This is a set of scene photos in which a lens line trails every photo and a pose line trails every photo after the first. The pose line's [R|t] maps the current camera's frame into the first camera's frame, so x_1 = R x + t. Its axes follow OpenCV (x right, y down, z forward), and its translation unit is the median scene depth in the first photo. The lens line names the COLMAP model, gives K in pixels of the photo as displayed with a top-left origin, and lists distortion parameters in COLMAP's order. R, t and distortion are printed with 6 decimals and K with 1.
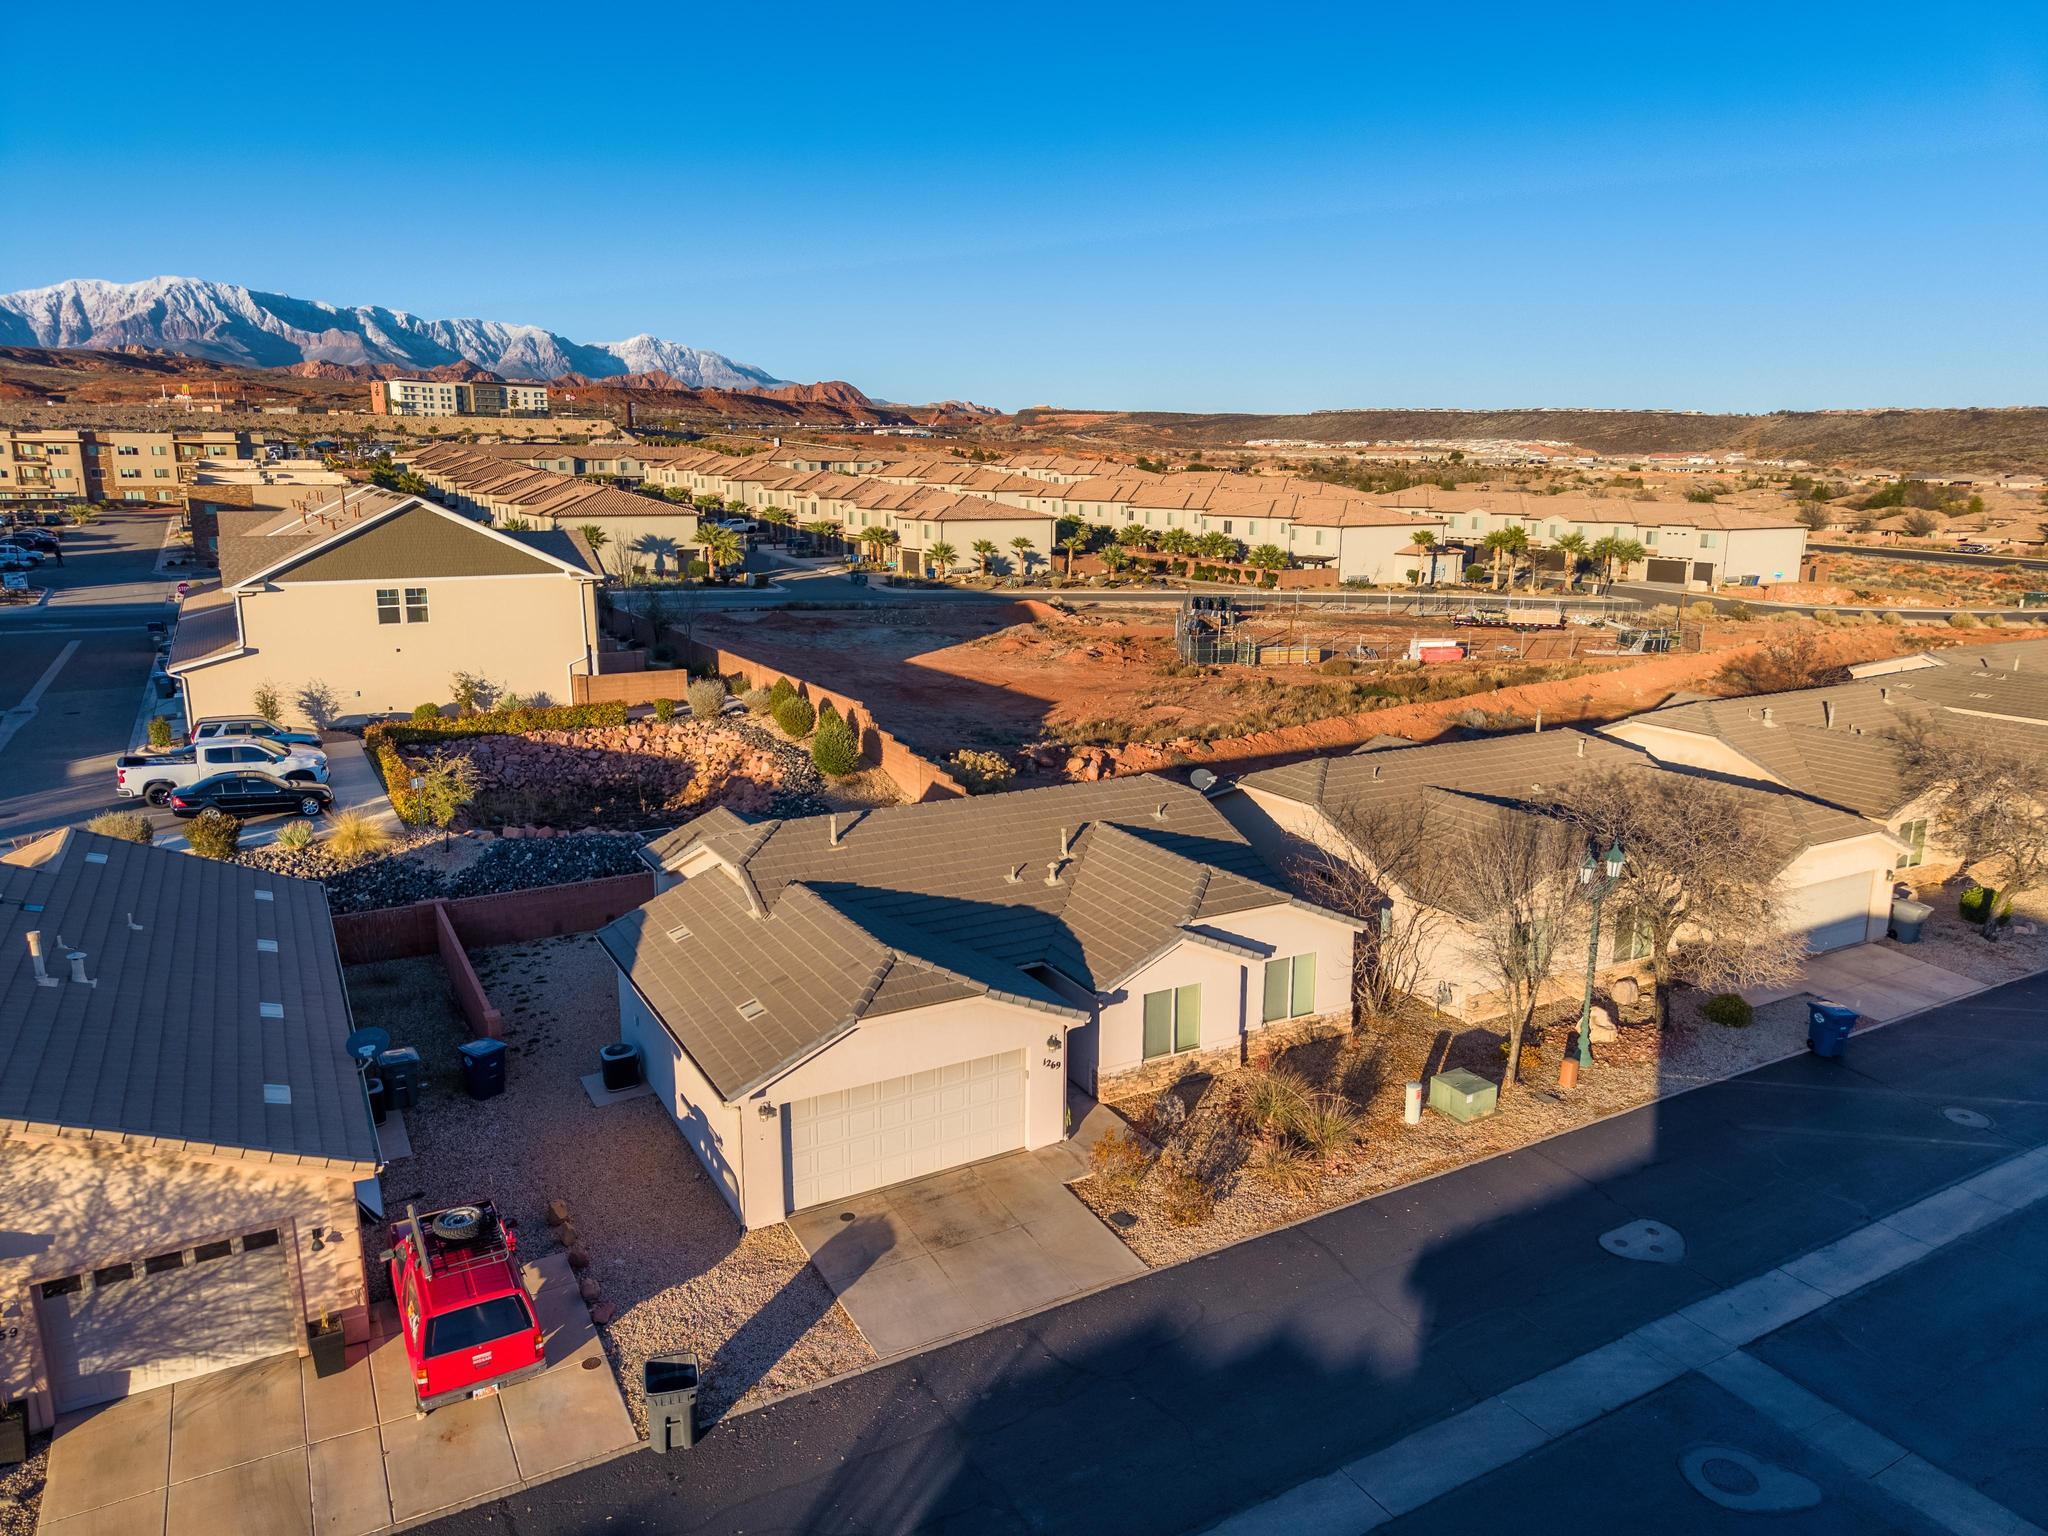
lens RADIAL K [[1371.9, 0, 1019.2], [0, 1371.9, 759.3], [0, 0, 1]] dist [0.021417, -0.021234]
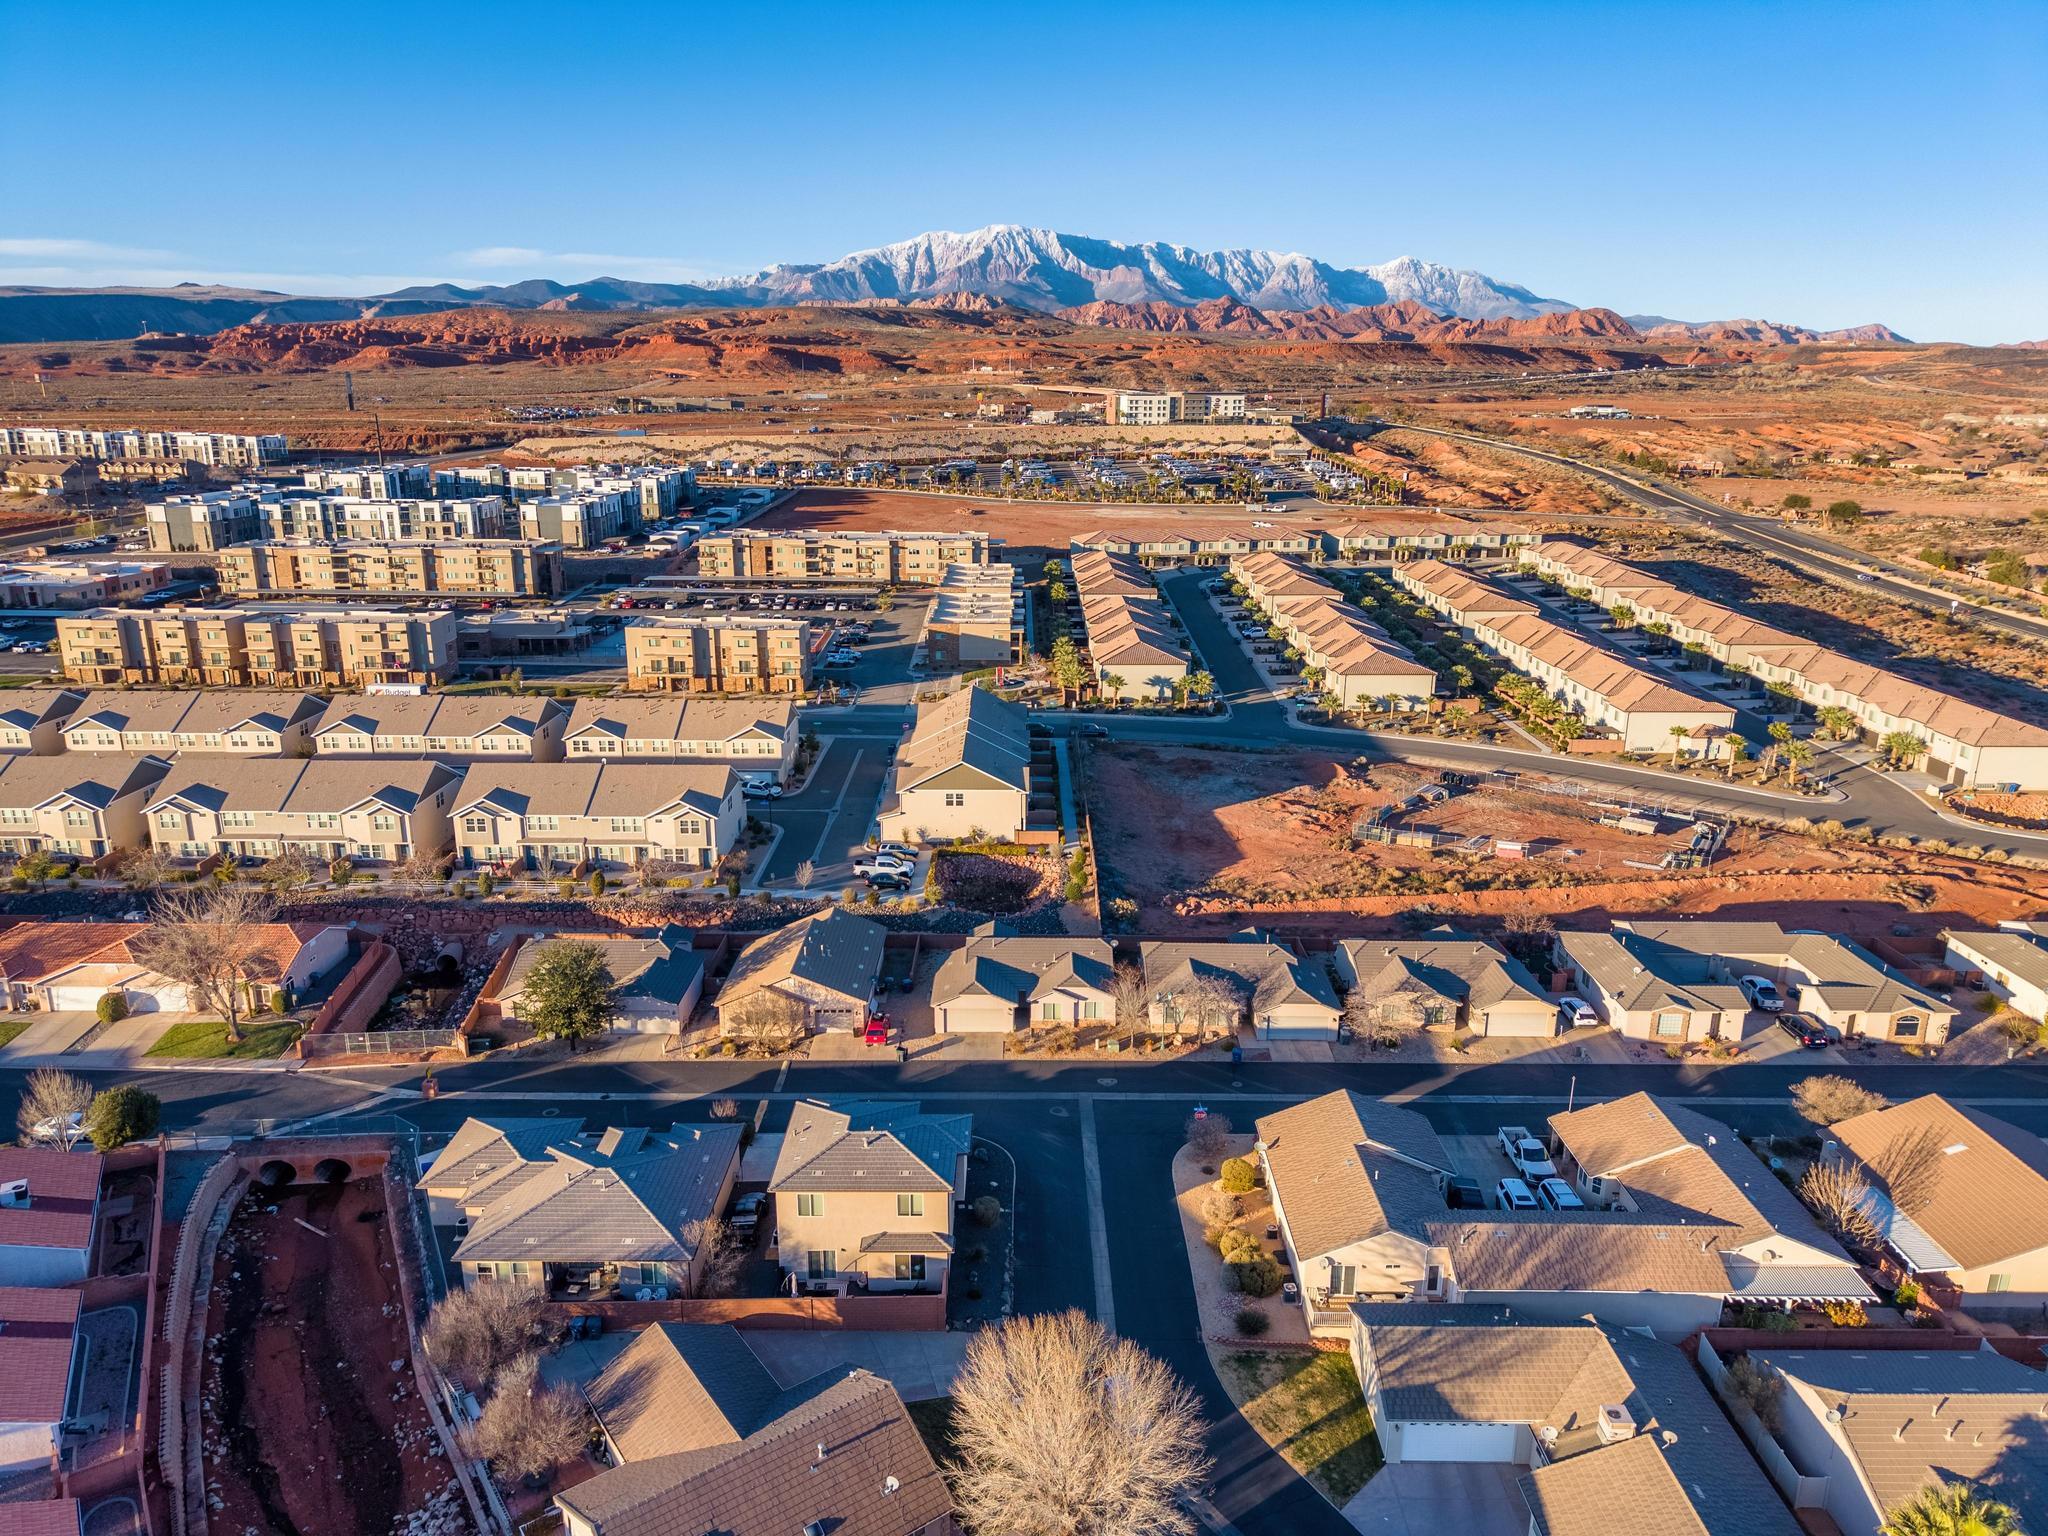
lens RADIAL K [[1371.9, 0, 1017.9], [0, 1371.9, 770.5], [0, 0, 1]] dist [0.021417, -0.021234]
pose [[0.868915, 0.134330, -0.476385, 0.094858], [-0.104152, 0.990541, 0.089341, -0.043877], [0.483880, -0.028013, 0.874686, -0.129875]]
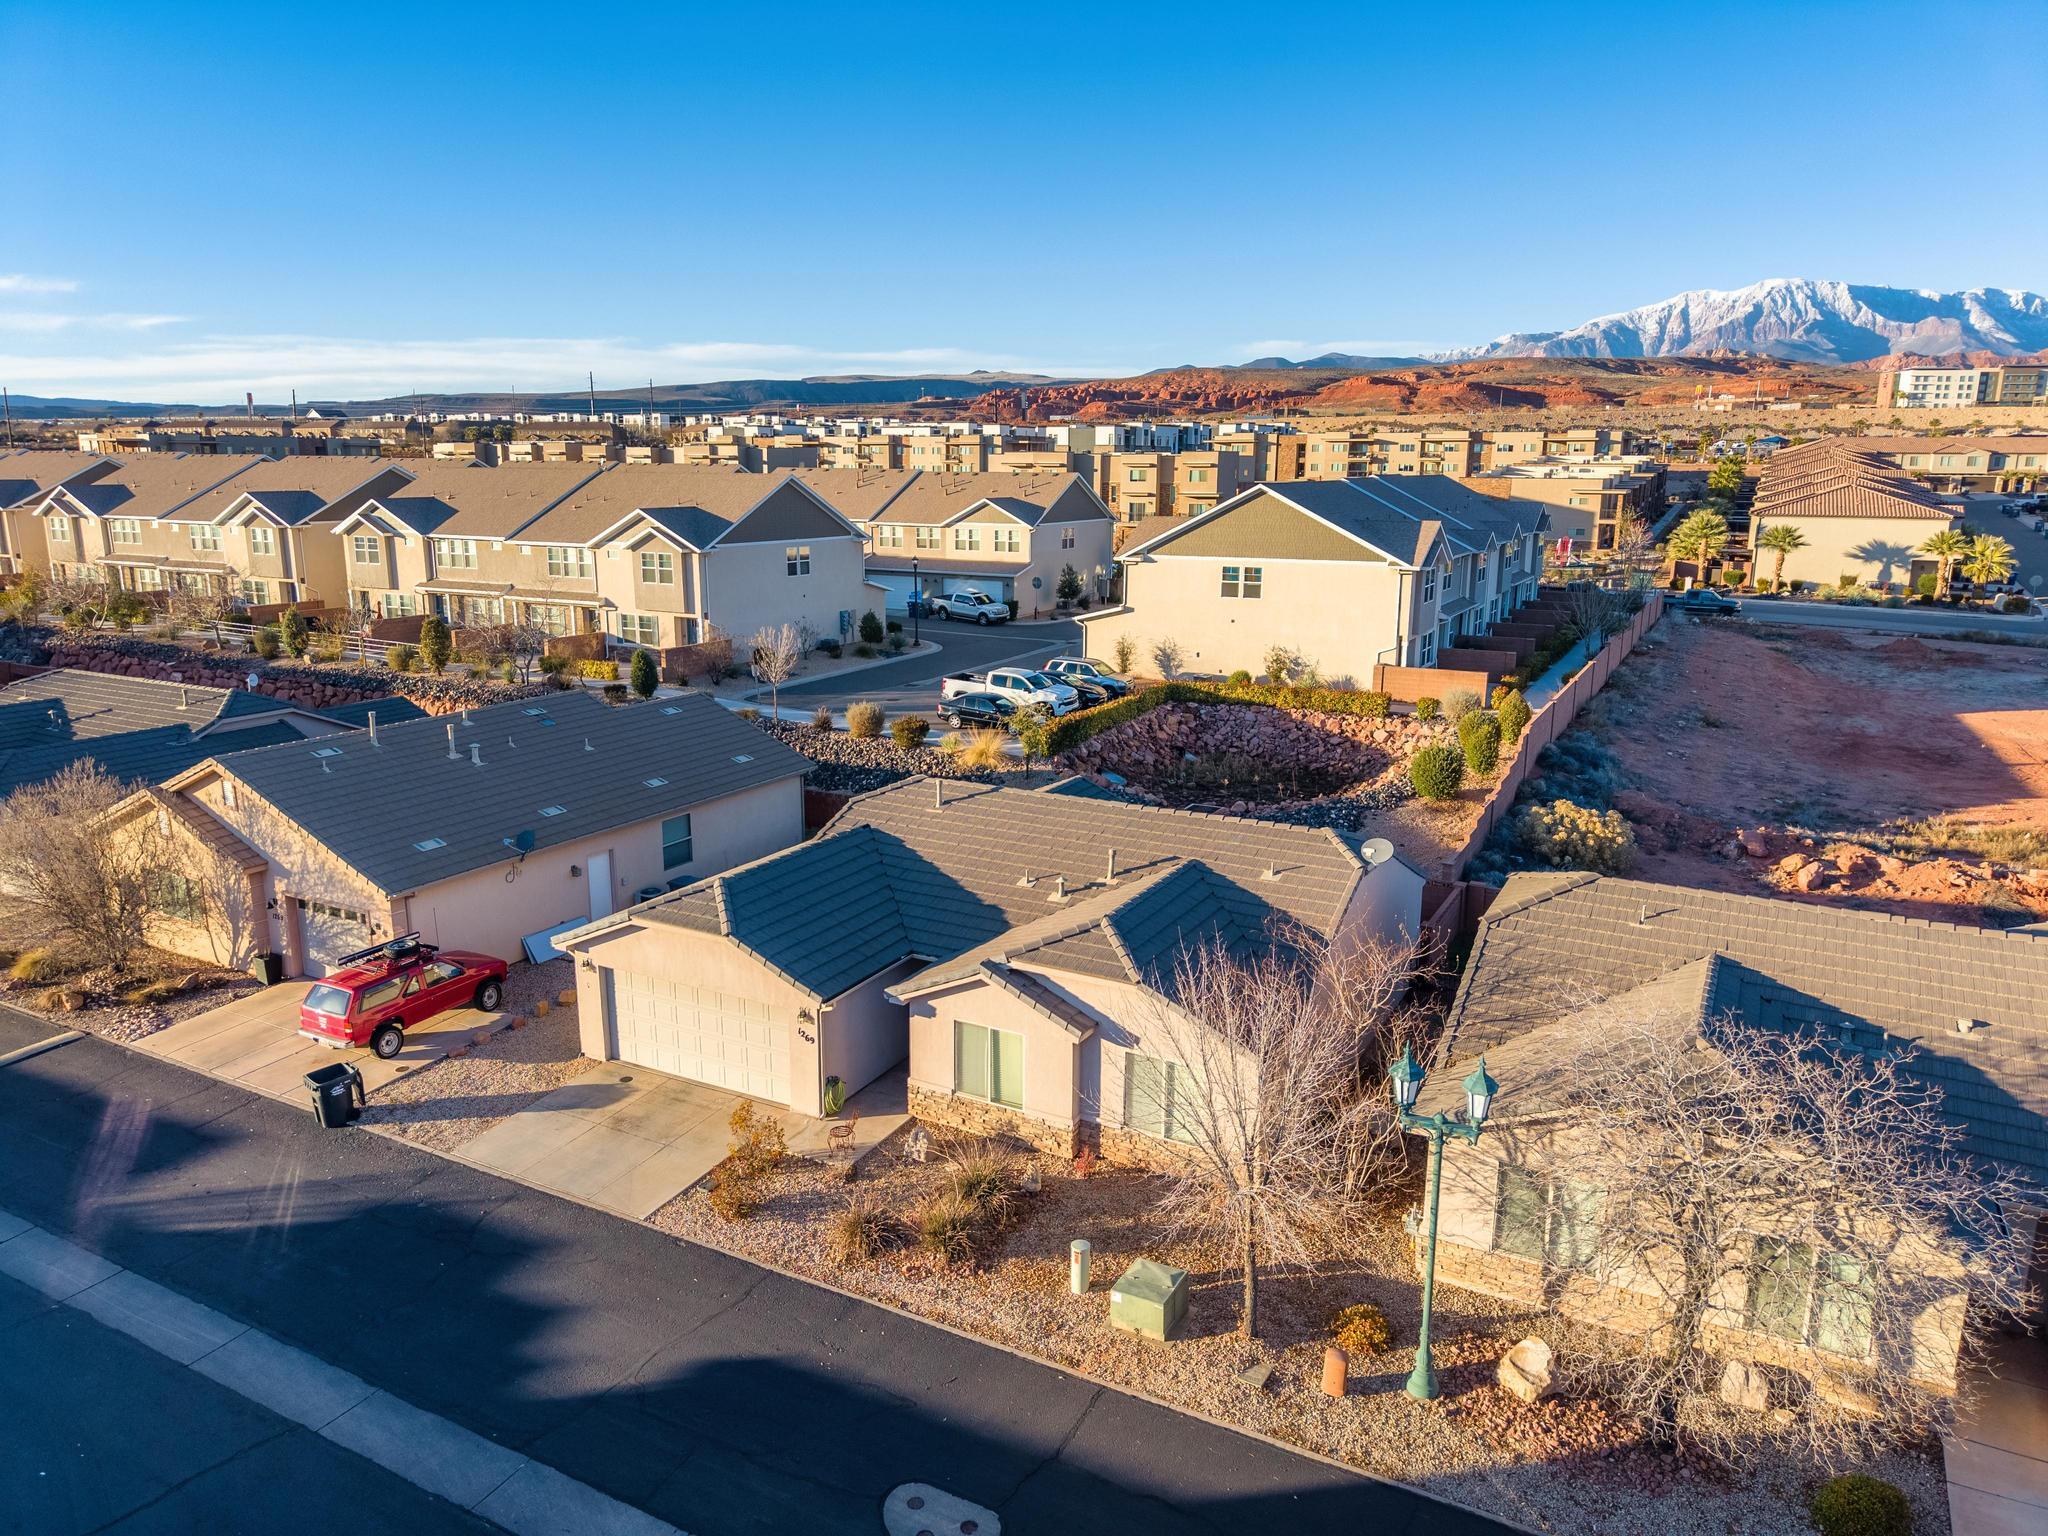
lens RADIAL K [[1371.9, 0, 1024.7], [0, 1371.9, 755.9], [0, 0, 1]] dist [0.021417, -0.021234]
pose [[0.531781, 0.178241, -0.827912, 0.043607], [-0.178769, 0.979198, 0.095985, -0.005136], [0.827798, 0.096962, 0.552583, 0.026370]]
